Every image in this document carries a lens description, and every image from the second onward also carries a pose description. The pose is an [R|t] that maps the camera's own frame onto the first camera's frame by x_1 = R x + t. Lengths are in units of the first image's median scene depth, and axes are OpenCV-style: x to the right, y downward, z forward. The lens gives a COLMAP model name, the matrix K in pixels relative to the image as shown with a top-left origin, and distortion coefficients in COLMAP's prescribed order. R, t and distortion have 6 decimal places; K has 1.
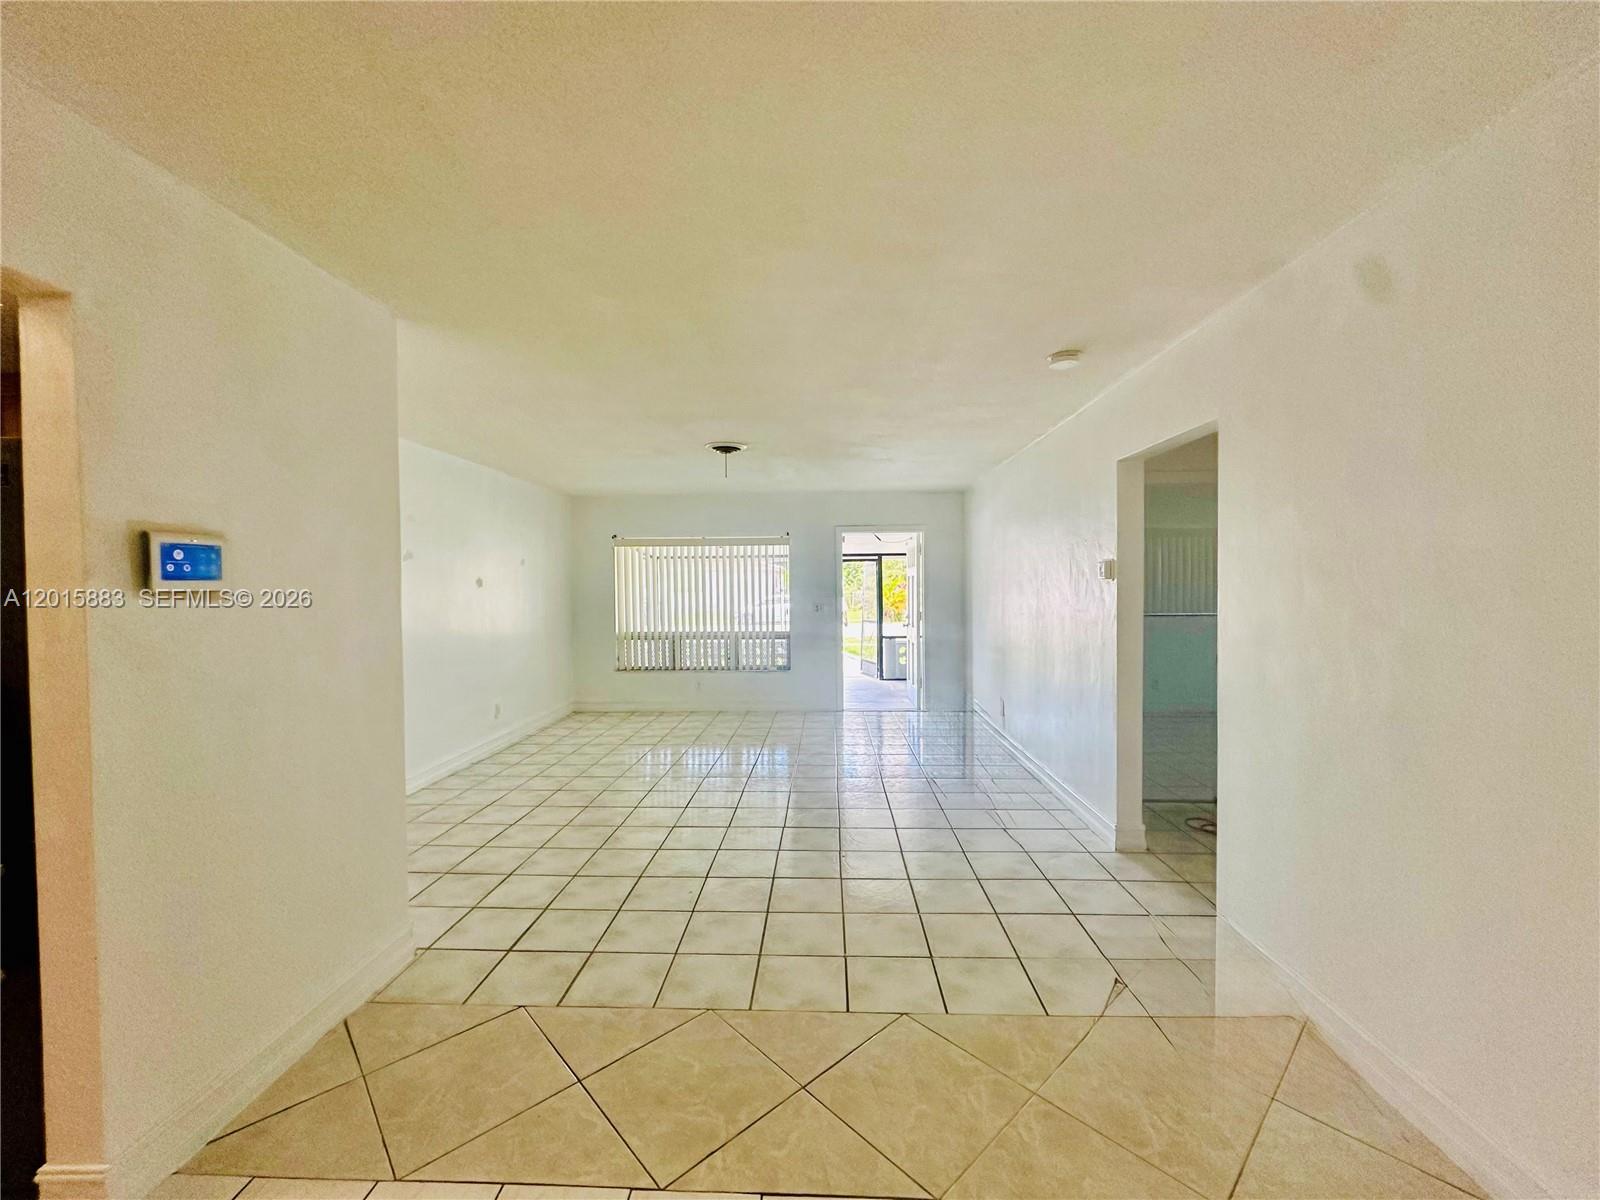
lens RADIAL K [[638.0, 0, 801.2], [0, 638.0, 597.8], [0, 0, 1]] dist [0.000462, -0.000367]
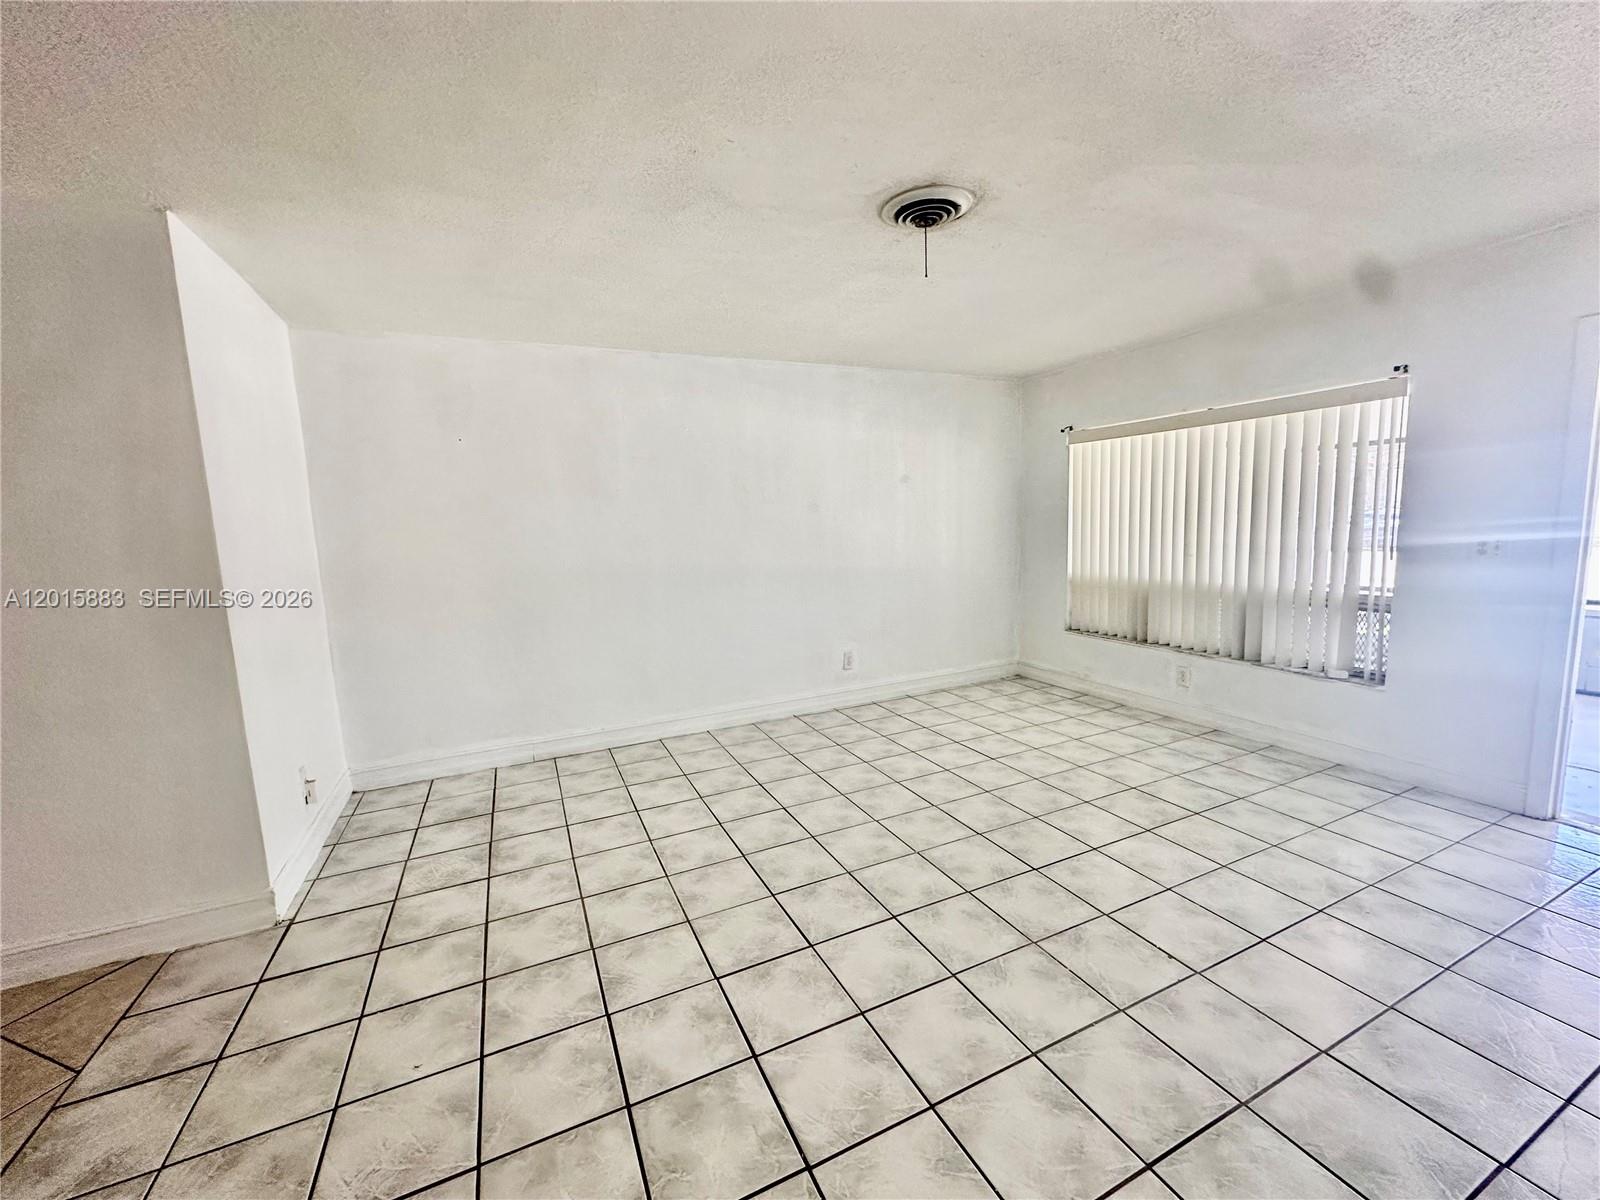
lens RADIAL K [[638.0, 0, 802.4], [0, 638.0, 606.2], [0, 0, 1]] dist [0.000462, -0.000367]
pose [[0.461297, 0.110943, -0.880282, 0.192869], [0.018814, 0.990705, 0.134719, -0.009006], [0.887046, -0.078707, 0.454923, 0.460894]]
